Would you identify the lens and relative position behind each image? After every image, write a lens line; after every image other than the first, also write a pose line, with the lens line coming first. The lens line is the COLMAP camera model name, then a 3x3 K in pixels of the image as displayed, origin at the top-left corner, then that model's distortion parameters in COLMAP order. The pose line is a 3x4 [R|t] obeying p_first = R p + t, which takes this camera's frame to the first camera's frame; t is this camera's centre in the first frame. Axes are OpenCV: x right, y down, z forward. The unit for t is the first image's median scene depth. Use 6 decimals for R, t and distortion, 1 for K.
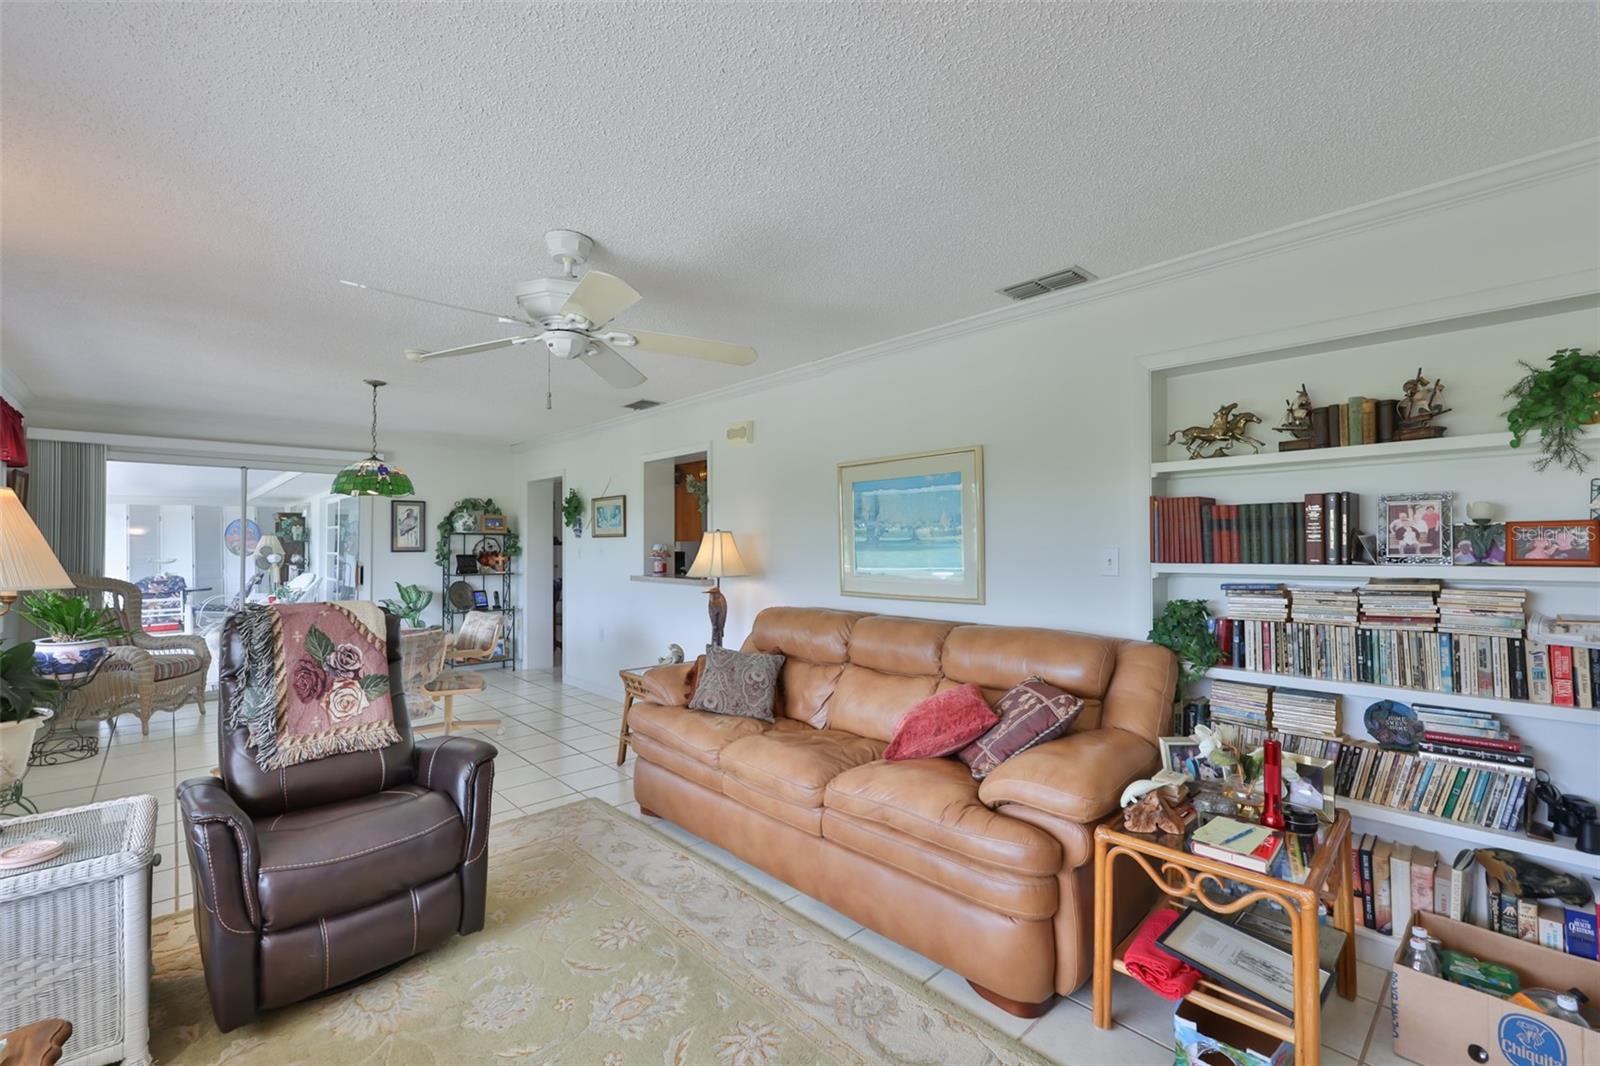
lens RADIAL K [[681.9, 0, 792.6], [0, 681.9, 527.3], [0, 0, 1]] dist [-0.001720, 0.000517]
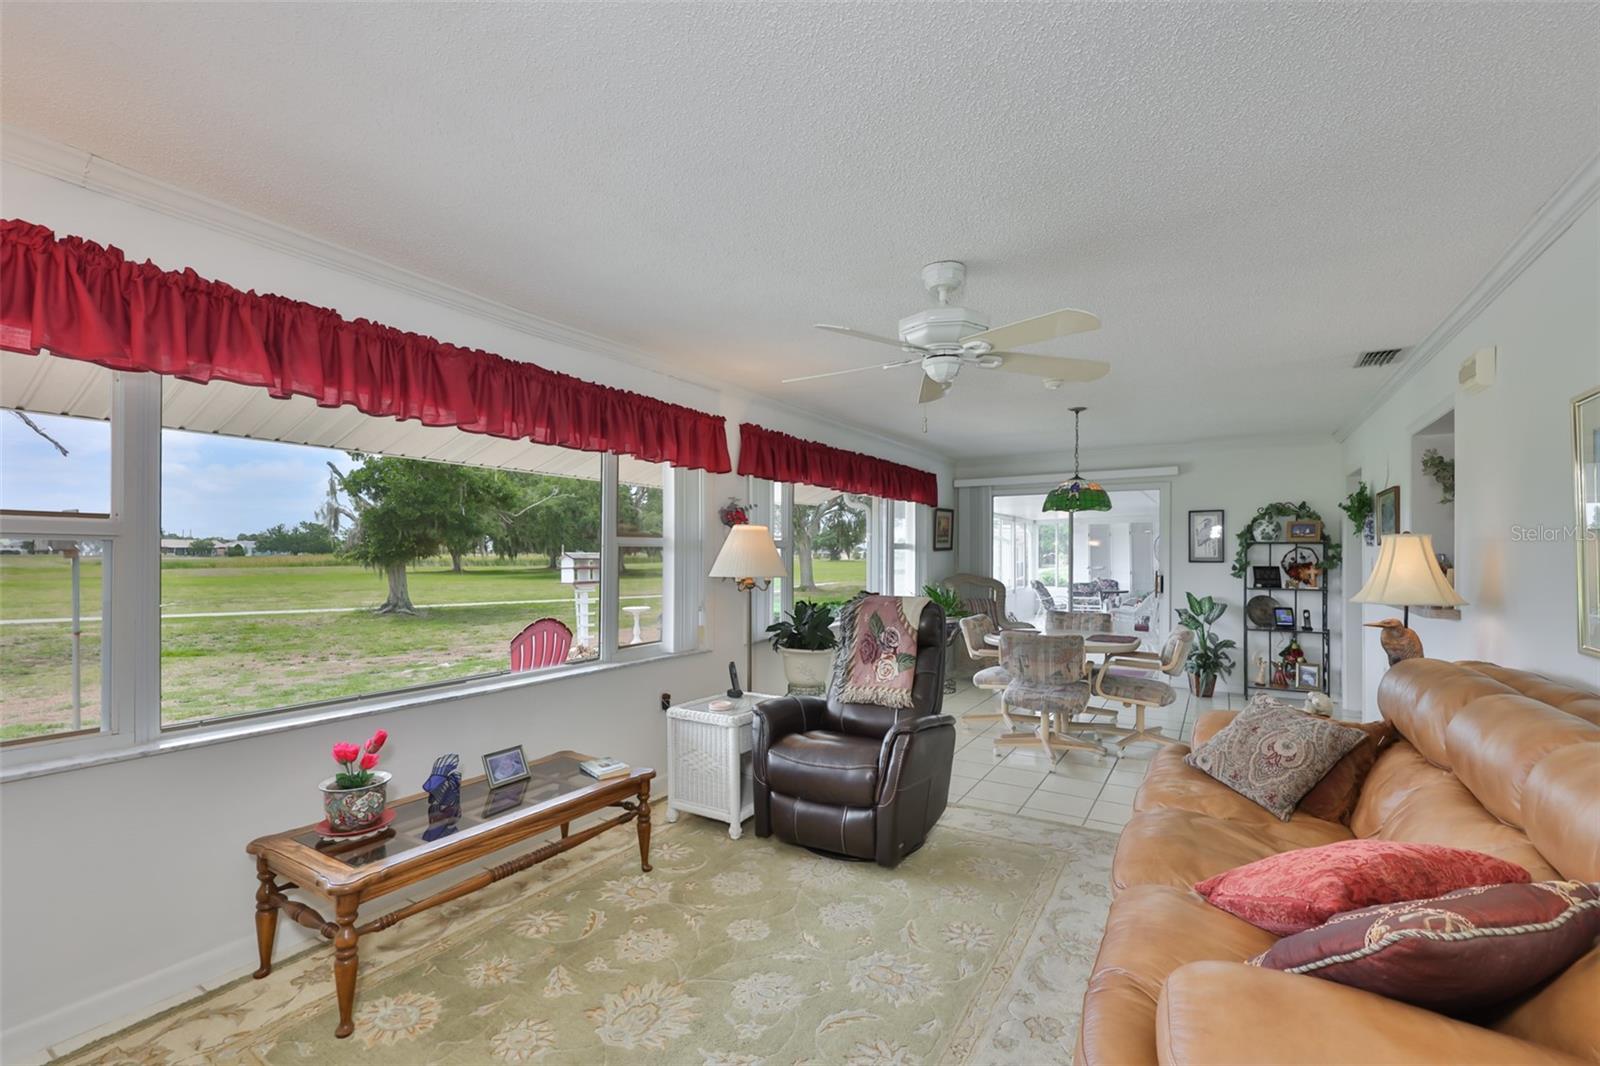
lens RADIAL K [[681.9, 0, 799.4], [0, 681.9, 559.6], [0, 0, 1]] dist [-0.001720, 0.000517]
pose [[0.273439, 0.007391, -0.961861, 0.218067], [0.022890, 0.999637, 0.014189, 0.004504], [0.961617, -0.025897, 0.273170, 0.164109]]
